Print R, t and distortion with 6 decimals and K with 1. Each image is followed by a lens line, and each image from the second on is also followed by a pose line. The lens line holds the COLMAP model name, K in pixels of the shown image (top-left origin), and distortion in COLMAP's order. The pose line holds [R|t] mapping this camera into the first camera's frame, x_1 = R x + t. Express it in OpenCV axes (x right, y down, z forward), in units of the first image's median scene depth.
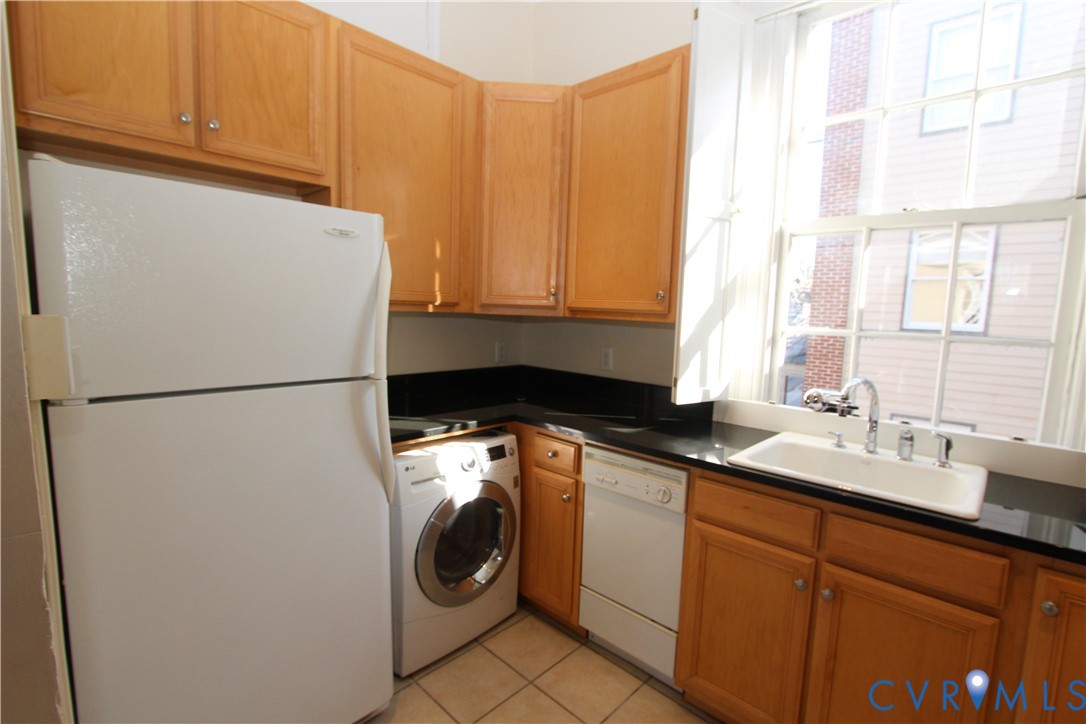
lens RADIAL K [[498.9, 0, 559.0], [0, 498.9, 367.3], [0, 0, 1]] dist [-0.025546, 0.000775]
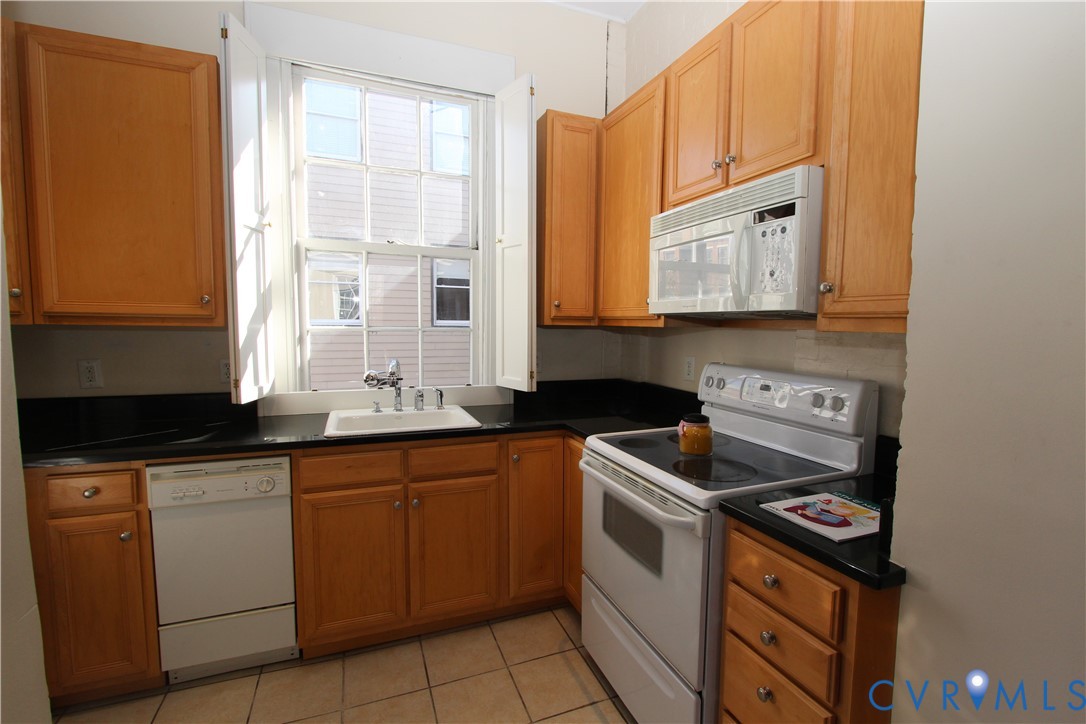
lens RADIAL K [[498.9, 0, 559.0], [0, 498.9, 367.3], [0, 0, 1]] dist [-0.025546, 0.000775]
pose [[0.419615, -0.107235, 0.901346, -0.449127], [0.105143, 0.992055, 0.069078, -0.004091], [-0.901592, 0.065785, 0.427556, -0.049292]]
